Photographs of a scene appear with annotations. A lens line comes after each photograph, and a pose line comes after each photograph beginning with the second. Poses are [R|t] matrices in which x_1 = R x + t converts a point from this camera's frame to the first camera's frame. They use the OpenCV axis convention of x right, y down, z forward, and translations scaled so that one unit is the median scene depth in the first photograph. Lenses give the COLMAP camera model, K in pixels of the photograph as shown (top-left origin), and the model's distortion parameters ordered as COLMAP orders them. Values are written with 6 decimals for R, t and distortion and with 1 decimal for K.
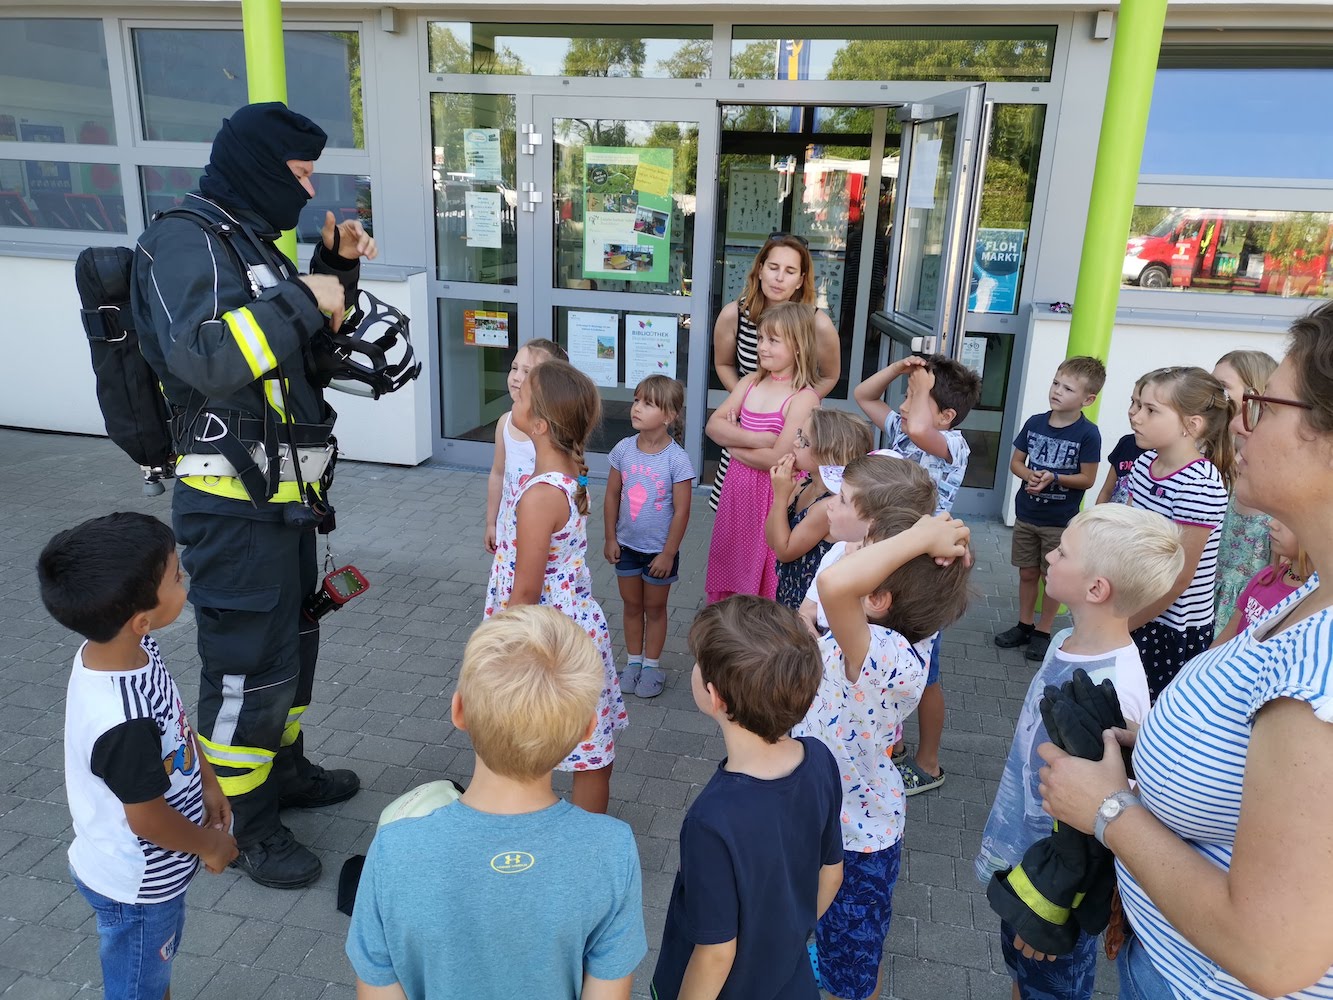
lens RADIAL K [[1021.0, 0, 664.0], [0, 1021.0, 498.2], [0, 0, 1]] dist [0.067520, -0.066345]
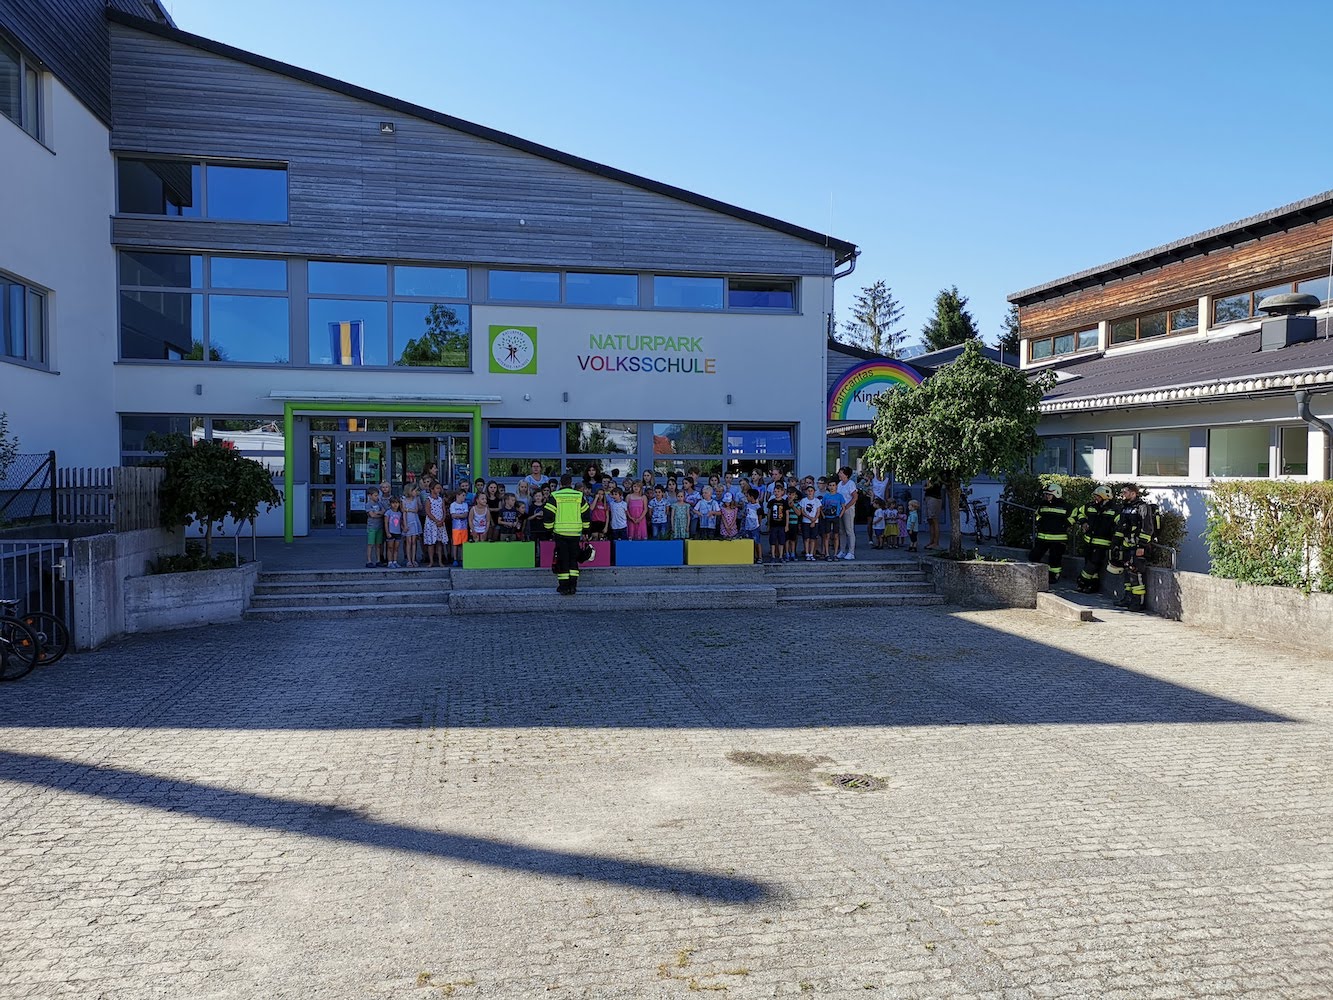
lens RADIAL K [[1021.0, 0, 667.6], [0, 1021.0, 500.5], [0, 0, 1]] dist [0.067520, -0.066345]
pose [[0.911922, -0.048937, 0.407435, -0.557832], [0.151106, 0.963146, -0.222523, 0.839721], [-0.381530, 0.264489, 0.885709, -2.669329]]
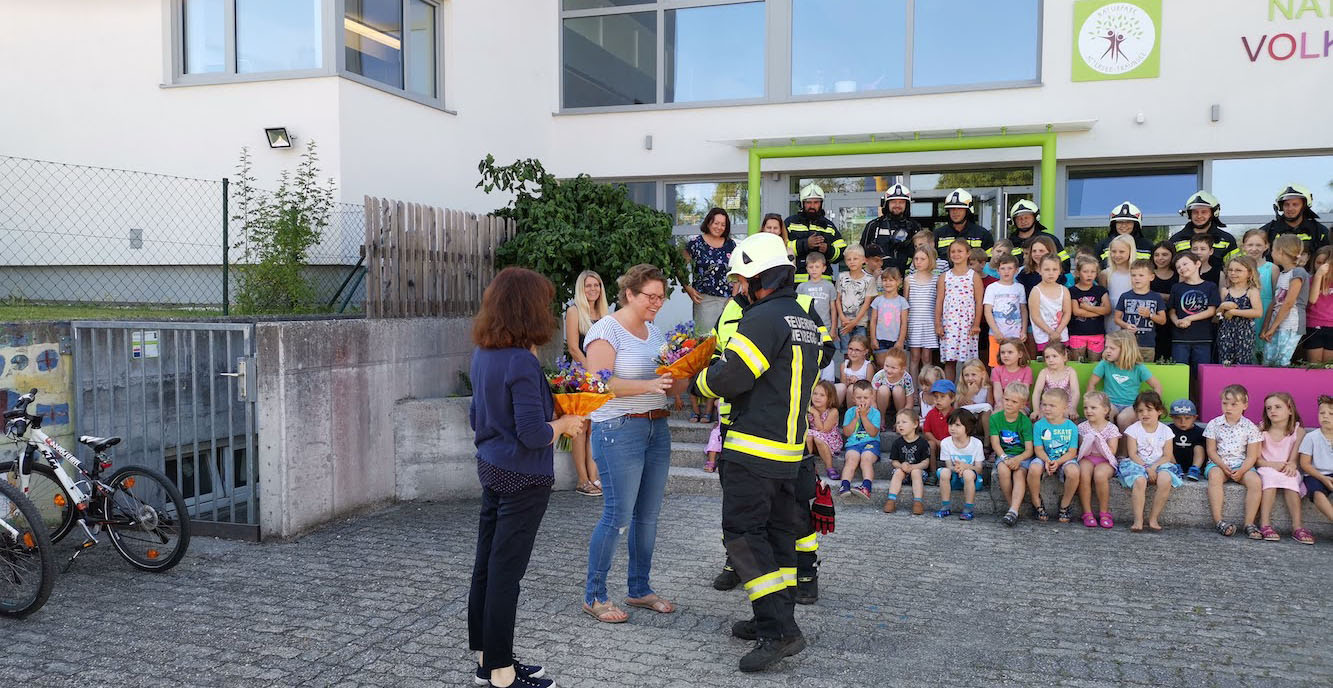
lens RADIAL K [[1021.7, 0, 670.5], [0, 1021.7, 344.6], [0, 0, 1]] dist [0.054553, -0.048482]
pose [[0.994583, -0.031654, -0.099004, -0.272425], [0.006192, 0.968853, -0.247559, 0.566224], [0.103756, 0.245605, 0.963801, -1.360267]]
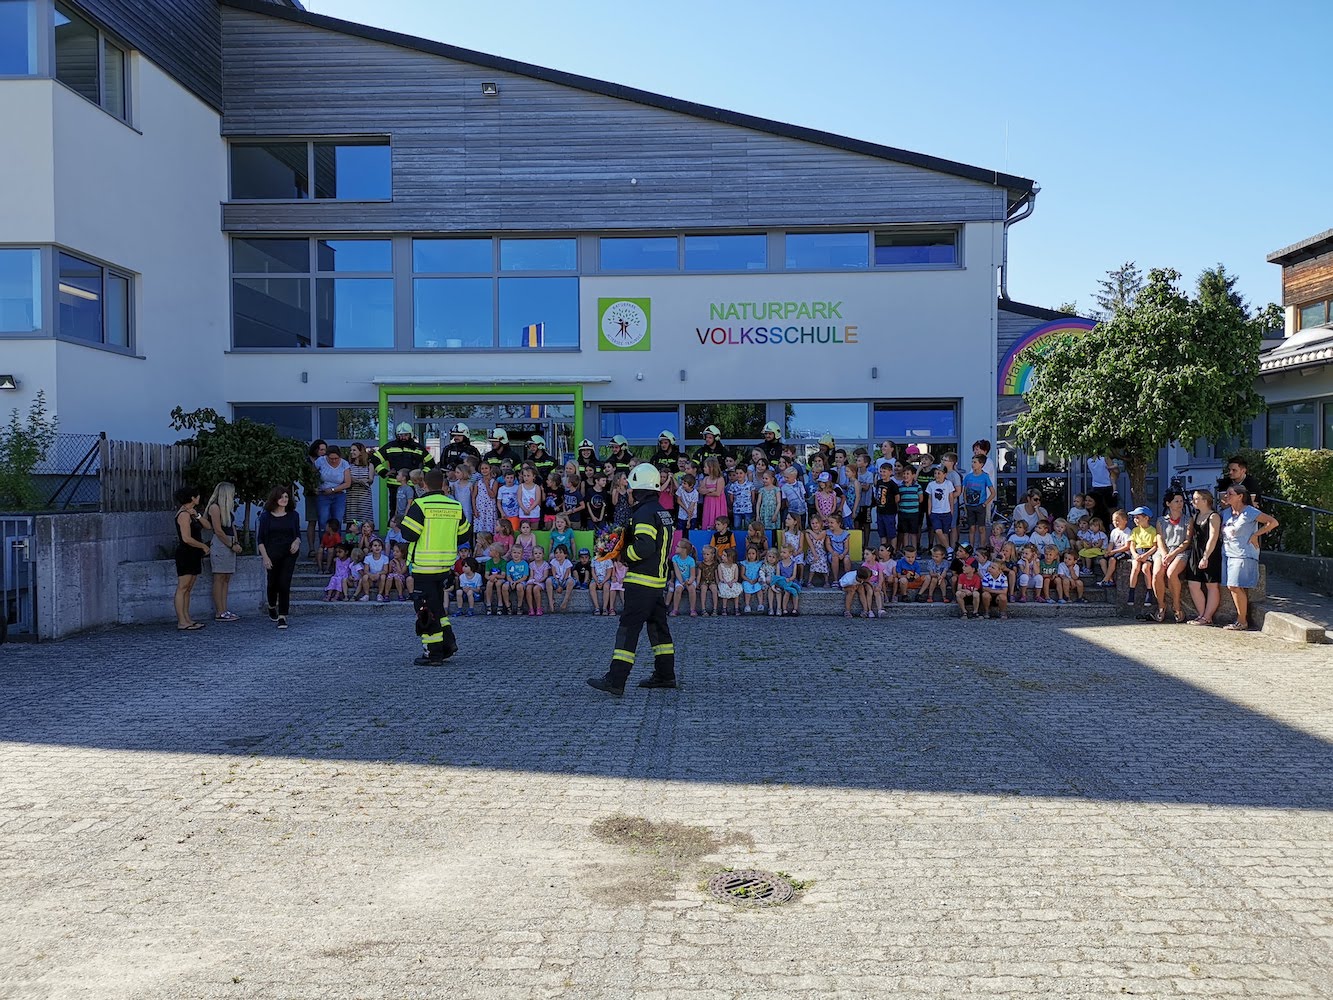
lens RADIAL K [[1021.0, 0, 668.3], [0, 1021.0, 499.9], [0, 0, 1]] dist [0.067520, -0.066345]
pose [[0.981339, -0.046030, 0.186697, -0.037946], [0.095402, 0.959548, -0.264889, 0.848833], [-0.166952, 0.277757, 0.946033, -2.331781]]
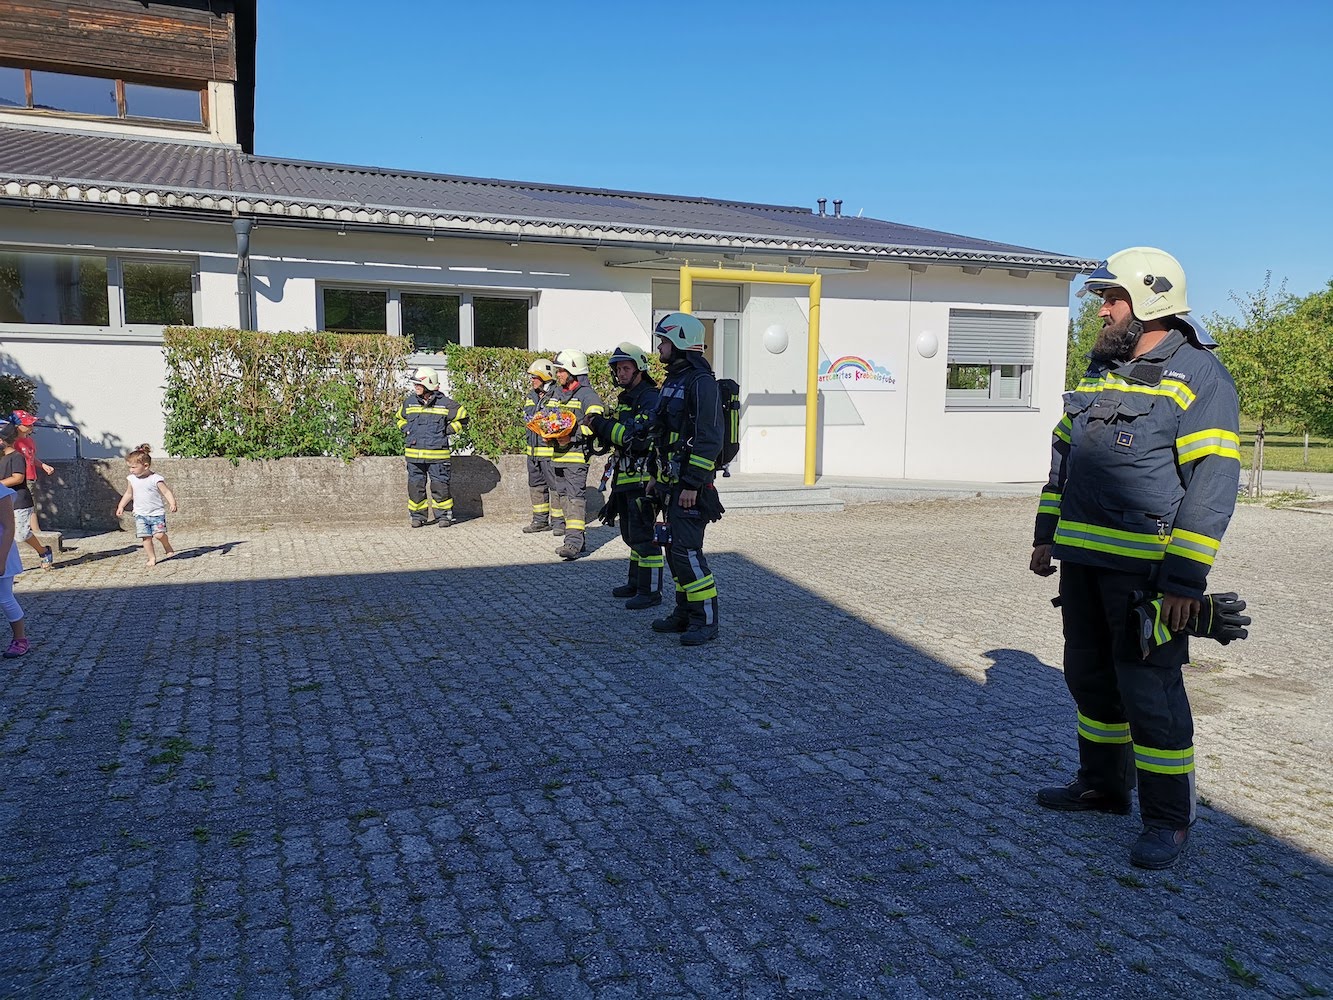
lens RADIAL K [[1021.0, 0, 668.1], [0, 1021.0, 505.3], [0, 0, 1]] dist [0.067520, -0.066345]
pose [[-0.587642, -0.134009, 0.797946, -0.343148], [0.204431, 0.929603, 0.306671, 0.370363], [-0.782869, 0.343338, -0.518878, -0.684898]]
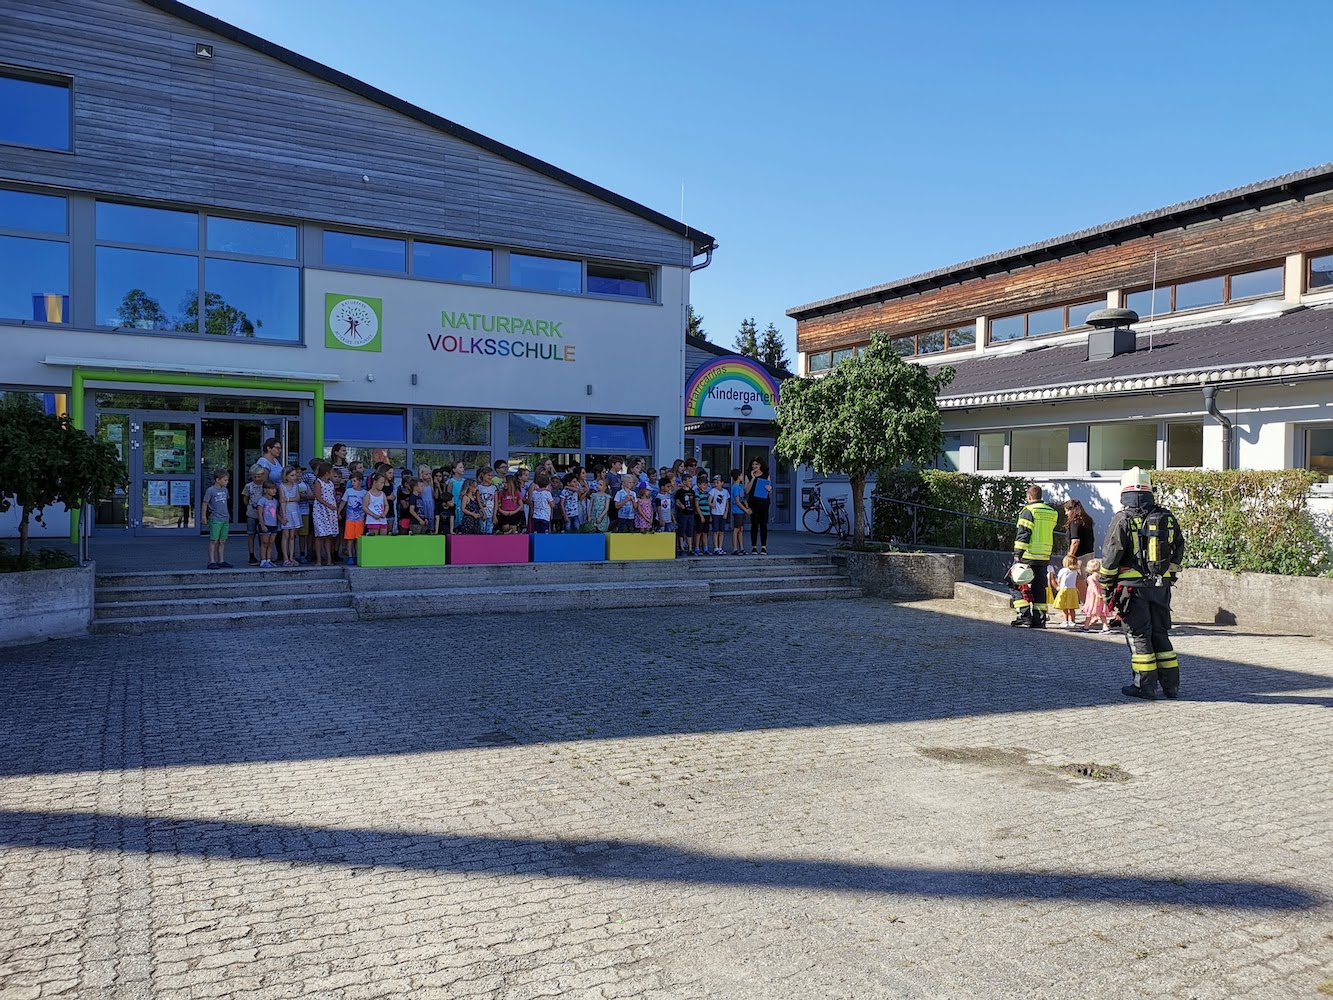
lens RADIAL K [[1021.0, 0, 667.1], [0, 1021.0, 500.3], [0, 0, 1]] dist [0.067520, -0.066345]
pose [[0.756757, -0.038205, 0.652579, -0.928325], [0.208039, 0.960462, -0.185020, 0.753632], [-0.619709, 0.275778, 0.734784, -2.170740]]
